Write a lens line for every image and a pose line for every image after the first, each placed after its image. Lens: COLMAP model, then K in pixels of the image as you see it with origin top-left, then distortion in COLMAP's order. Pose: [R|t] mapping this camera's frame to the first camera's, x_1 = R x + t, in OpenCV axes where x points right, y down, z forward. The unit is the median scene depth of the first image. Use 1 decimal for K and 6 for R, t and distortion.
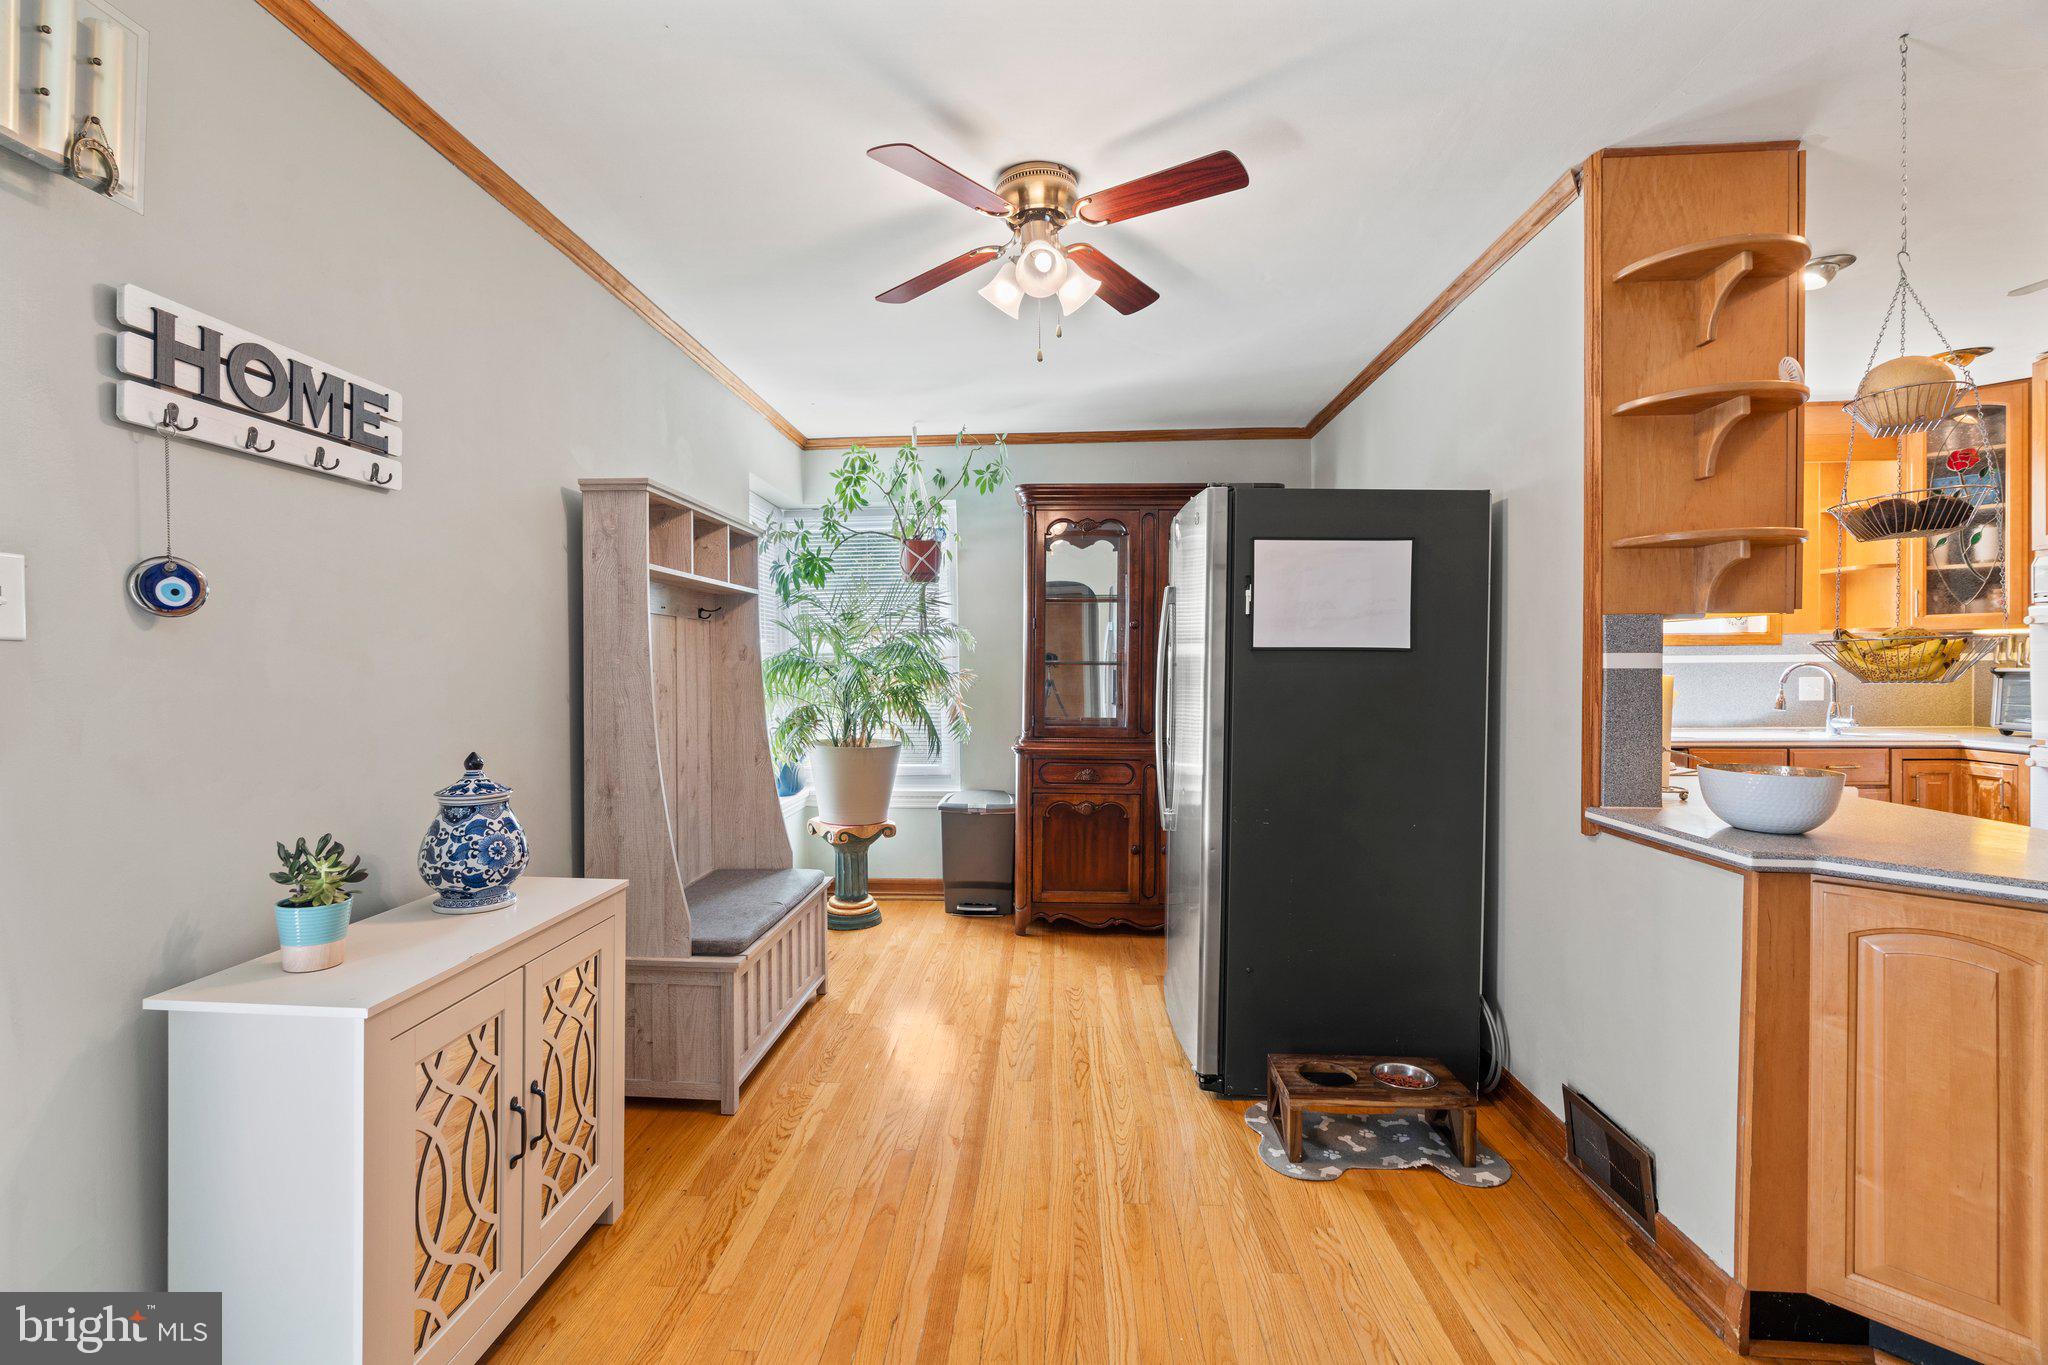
lens RADIAL K [[921.8, 0, 992.1], [0, 921.8, 678.1], [0, 0, 1]] dist [-0.012990, 0.004689]
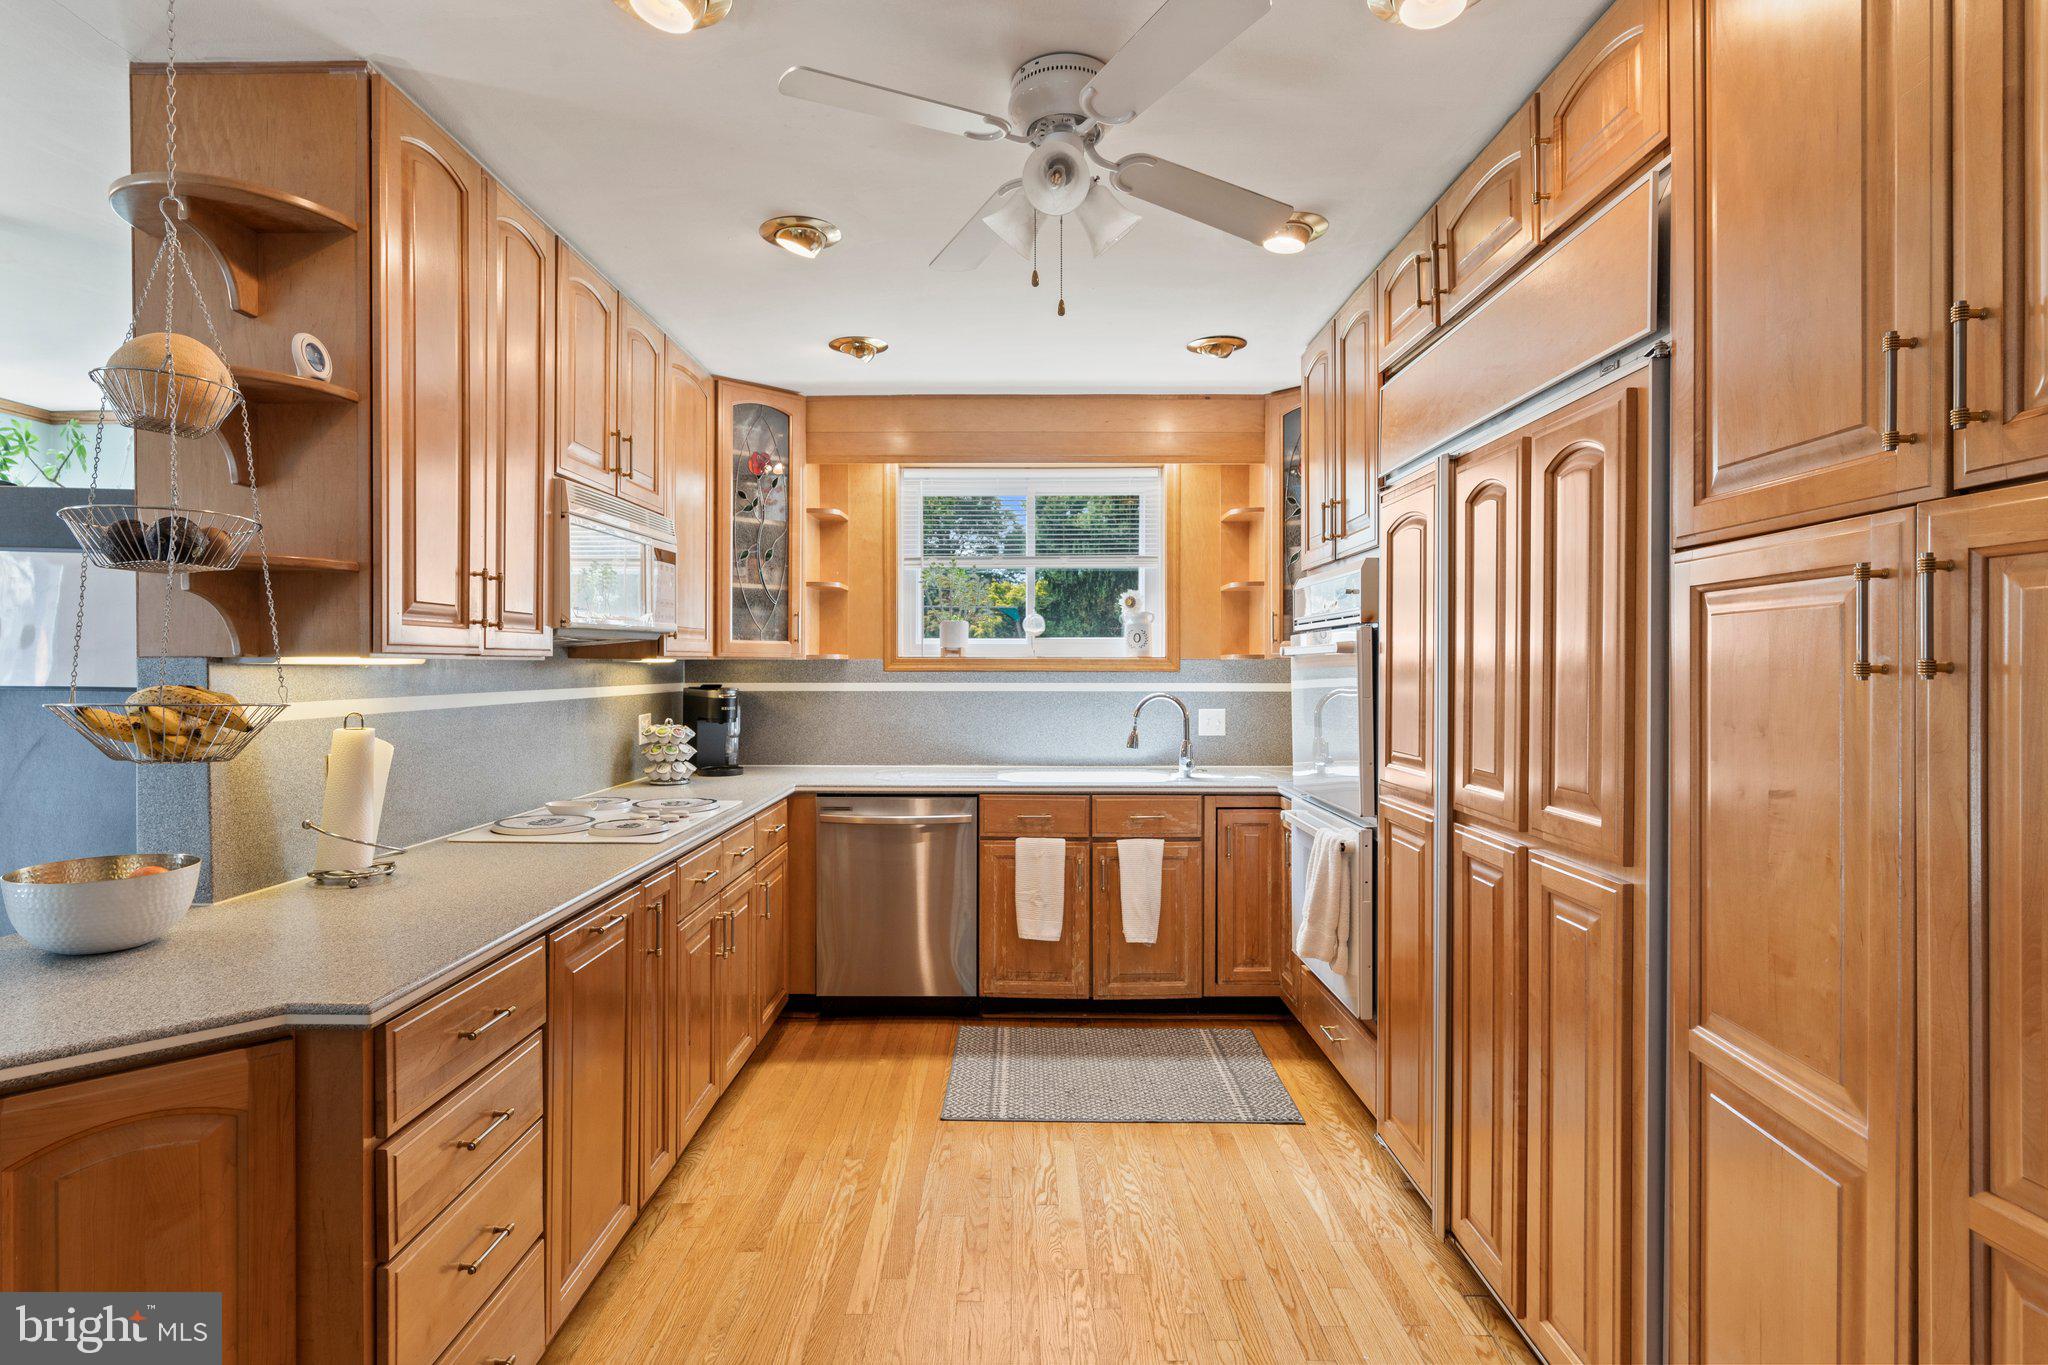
lens RADIAL K [[1009.8, 0, 1015.9], [0, 1009.8, 673.4], [0, 0, 1]] dist [-0.009289, 0.001154]
pose [[0.997965, 0.009253, 0.063093, 1.378344], [-0.008803, 0.999934, -0.007402, -0.055407], [-0.063157, 0.006832, 0.997980, 0.099896]]
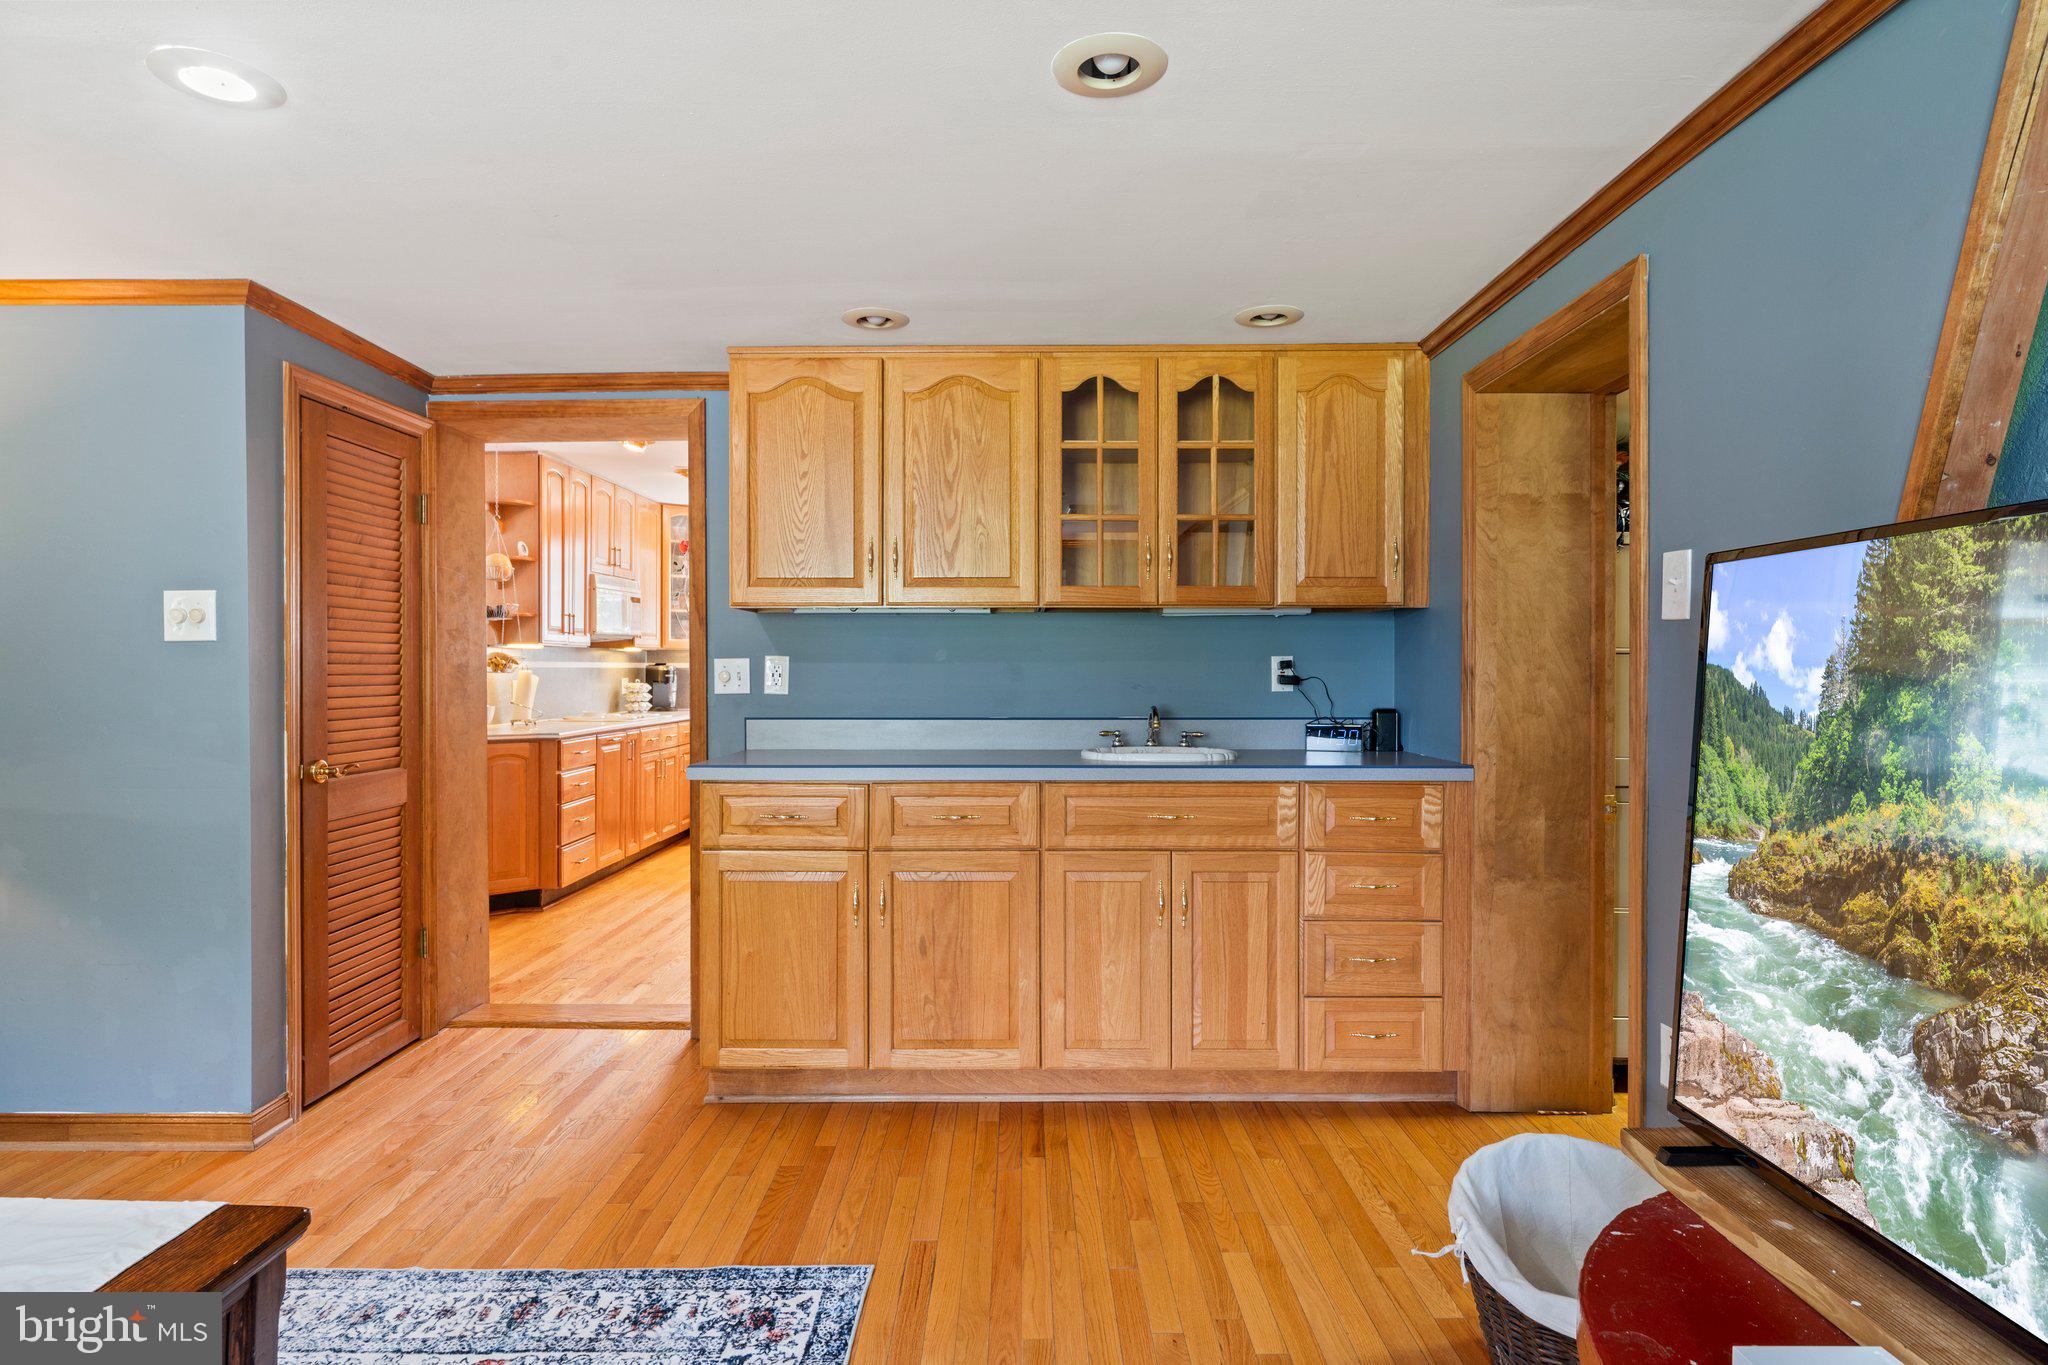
lens RADIAL K [[1145.6, 0, 1020.8], [0, 1145.6, 680.8], [0, 0, 1]] dist [-0.006036, -0.000810]
pose [[0.998665, 0.009630, 0.050747, 1.984031], [-0.009428, 0.999947, -0.004216, 0.023151], [-0.050785, 0.003732, 0.998703, -2.039153]]
